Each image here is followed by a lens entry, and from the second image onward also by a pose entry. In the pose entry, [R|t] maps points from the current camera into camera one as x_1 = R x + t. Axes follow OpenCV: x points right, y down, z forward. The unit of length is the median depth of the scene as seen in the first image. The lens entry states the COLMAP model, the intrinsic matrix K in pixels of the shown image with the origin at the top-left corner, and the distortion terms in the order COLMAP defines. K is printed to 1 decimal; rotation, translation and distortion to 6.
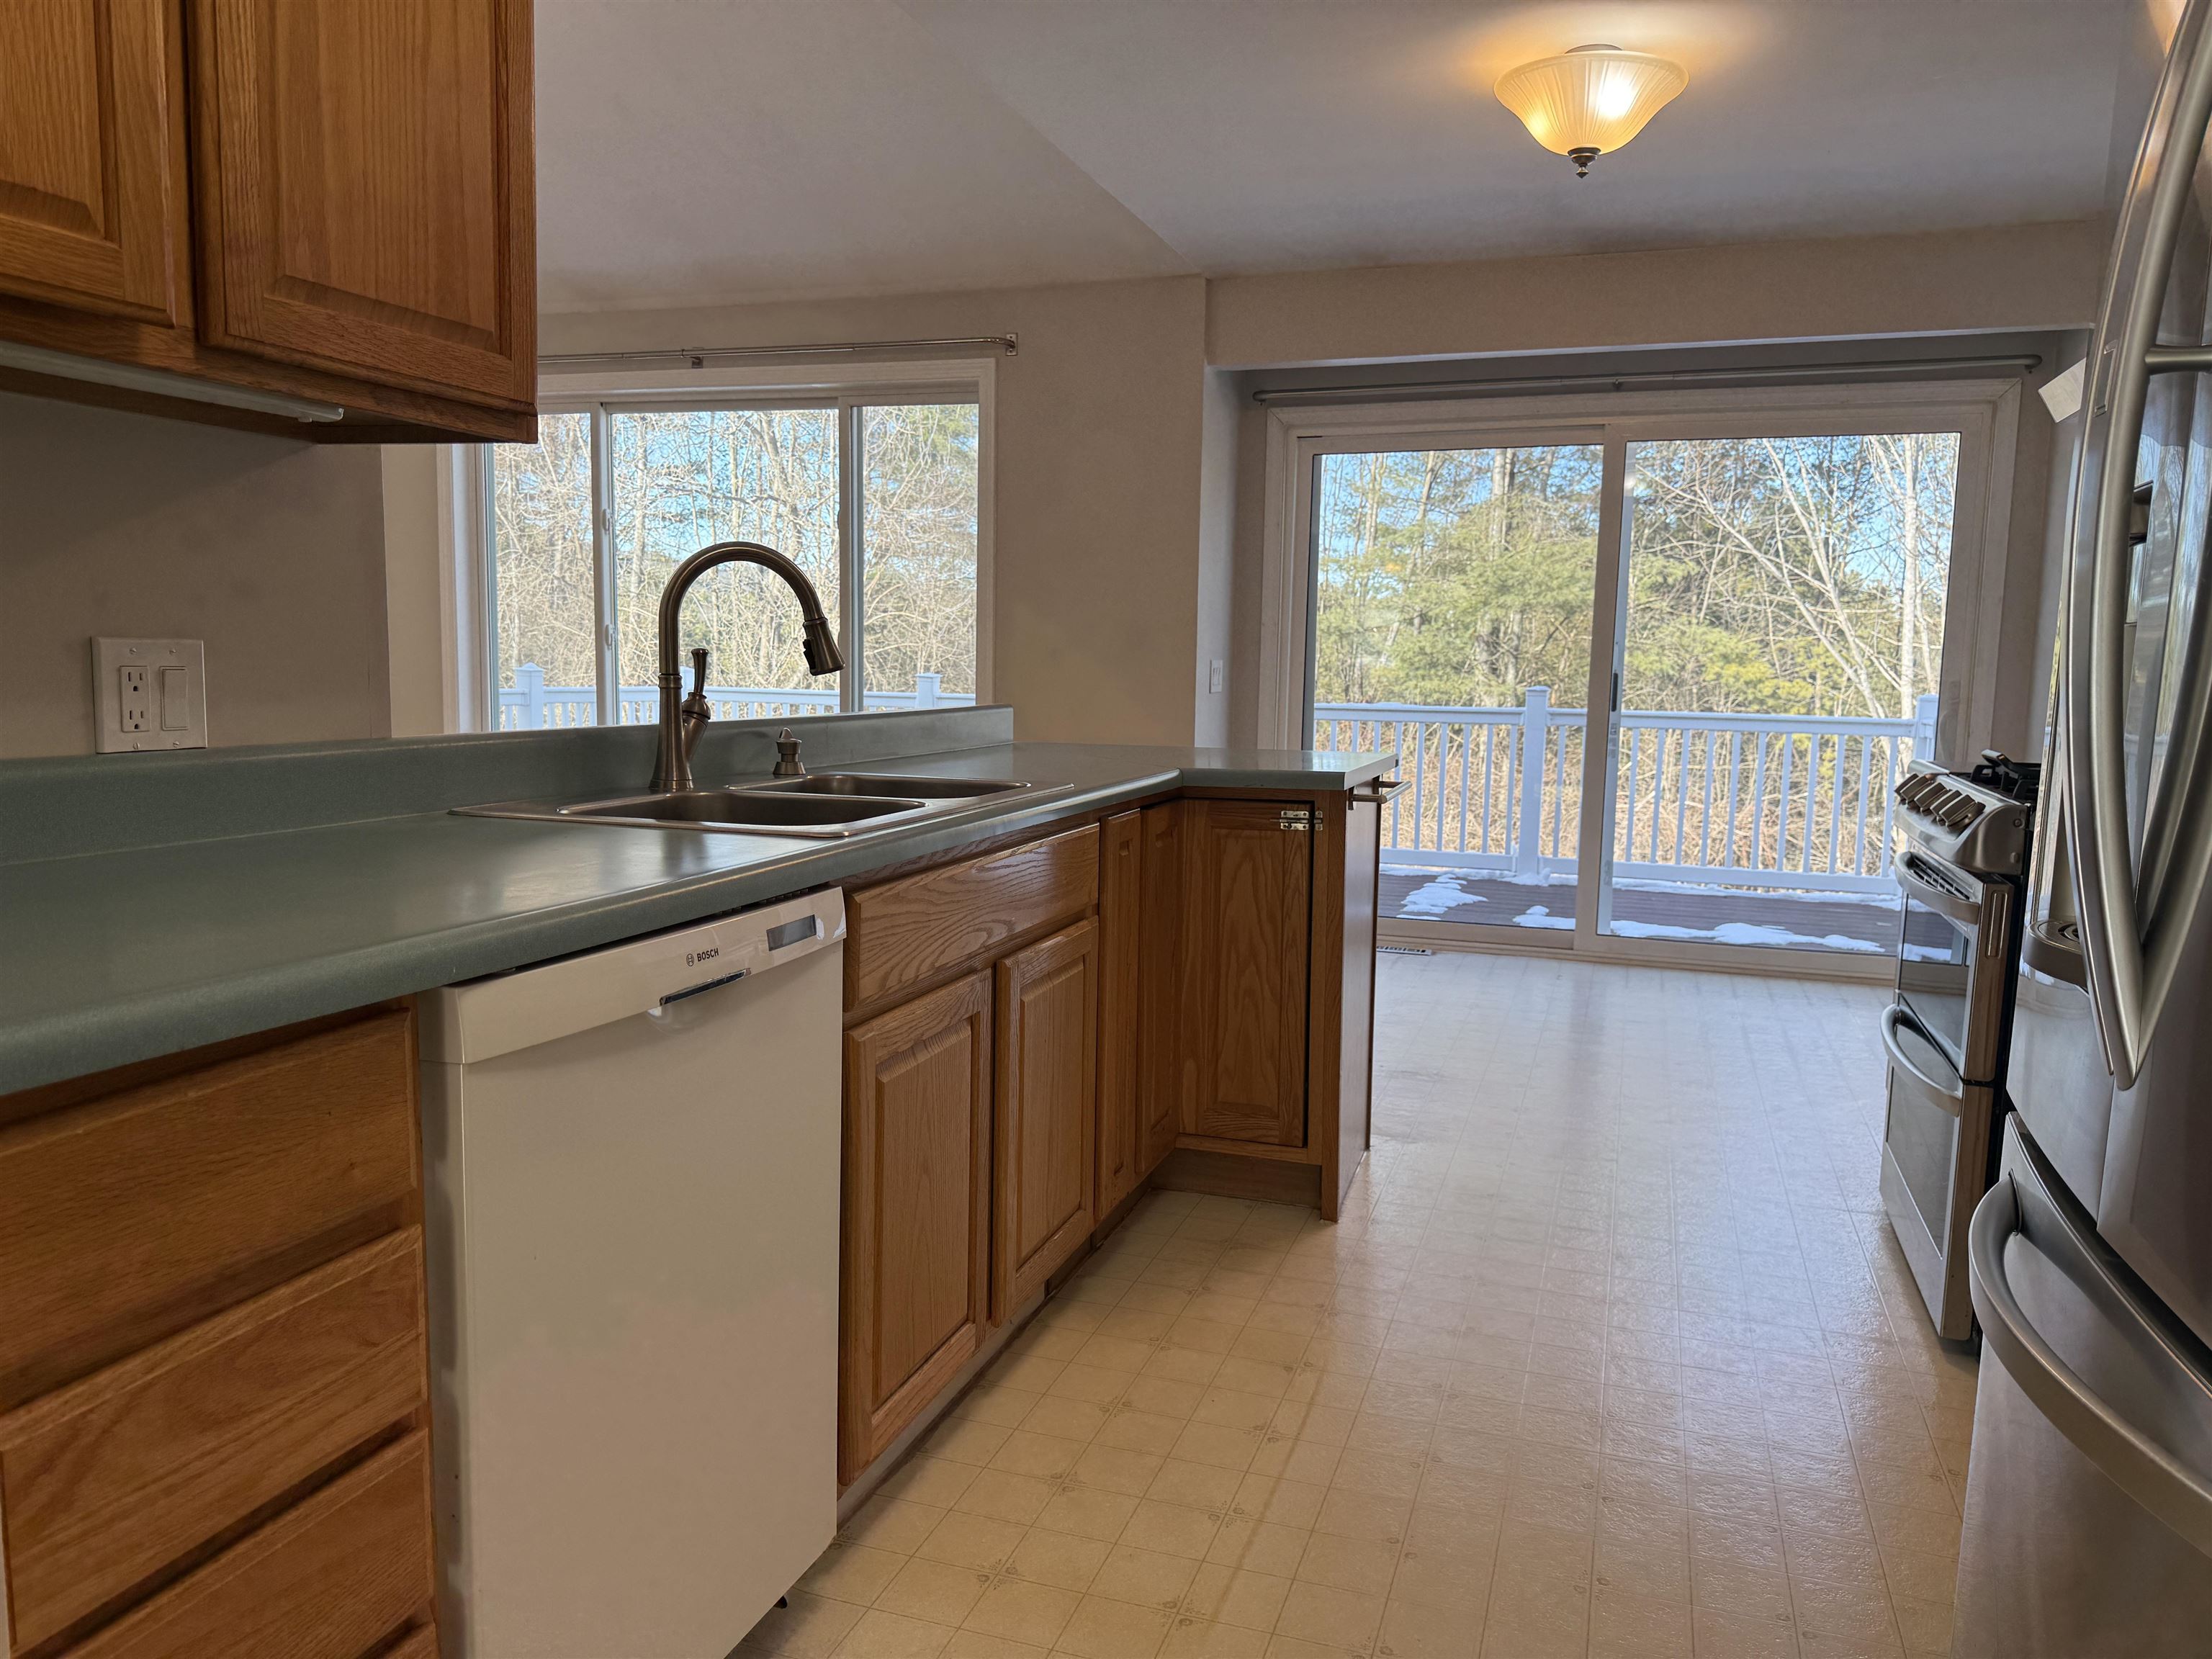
lens RADIAL K [[1565.2, 0, 1098.5], [0, 1565.2, 837.2], [0, 0, 1]] dist [0.101568, -0.110964]
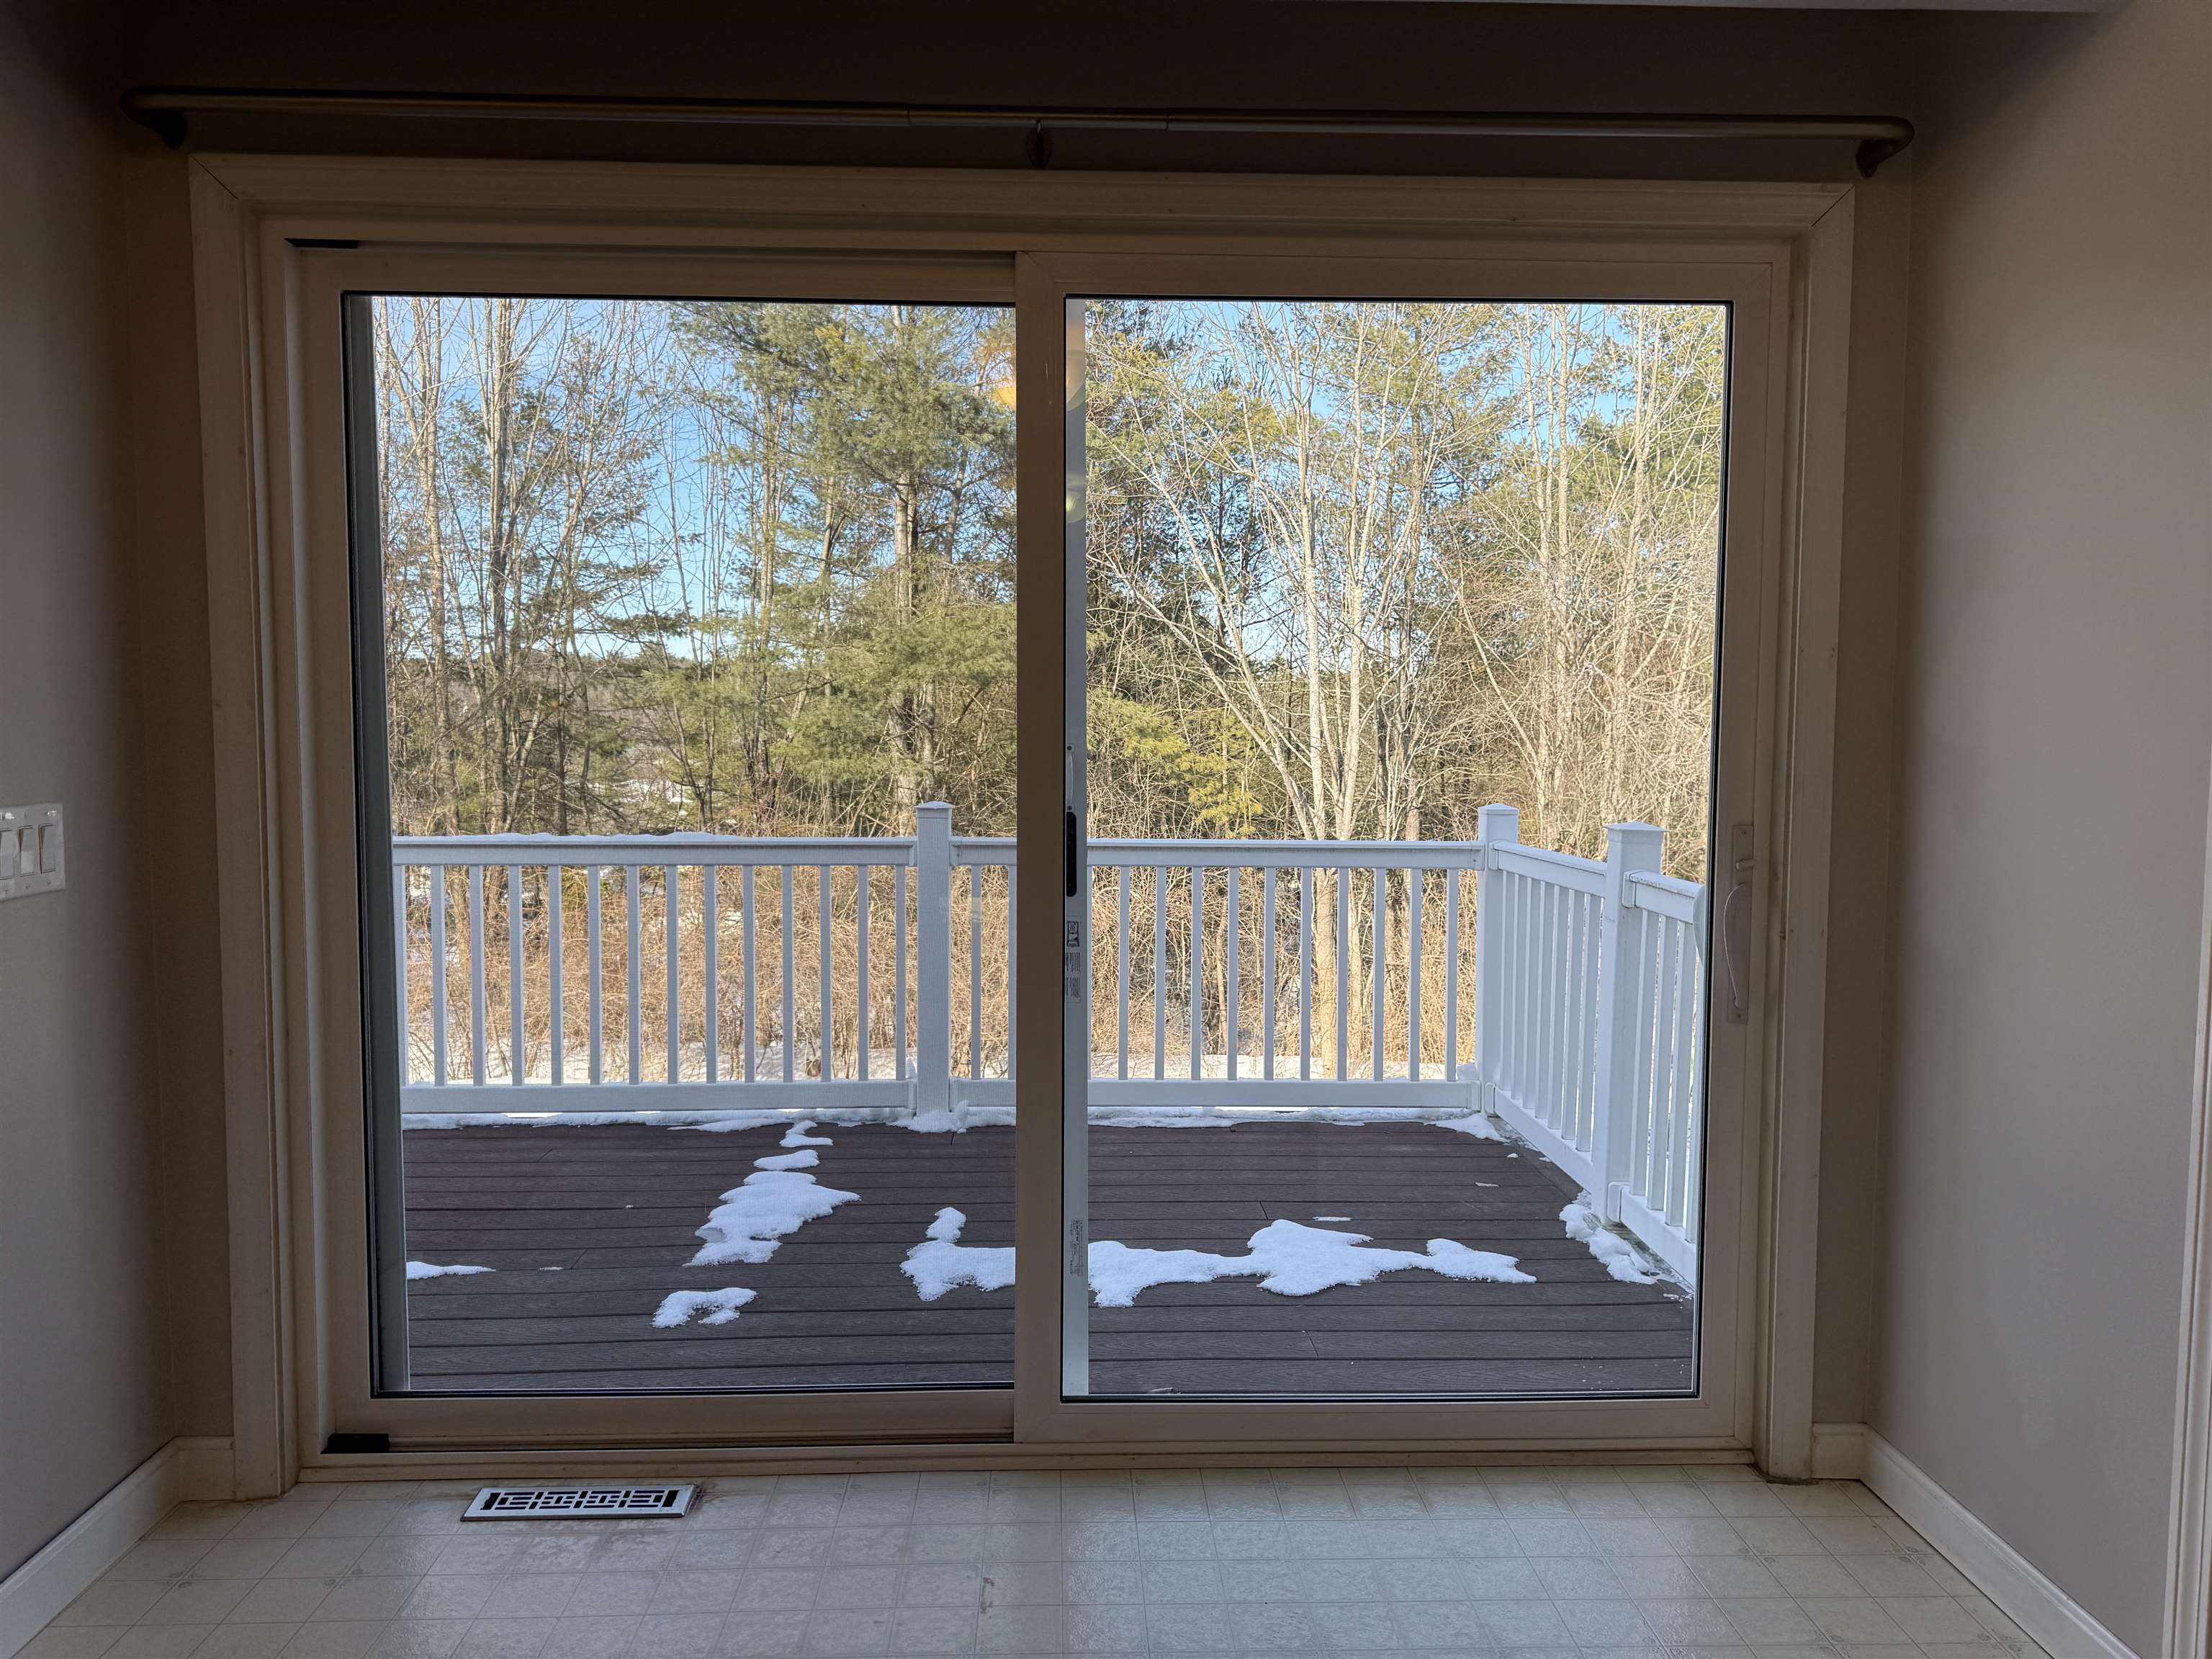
lens RADIAL K [[1565.2, 0, 1098.5], [0, 1565.2, 837.2], [0, 0, 1]] dist [0.101568, -0.110964]
pose [[0.936492, -0.036099, 0.348826, 0.039069], [0.051323, 0.998086, -0.034500, -0.017873], [-0.346913, 0.050212, 0.936552, 0.127394]]
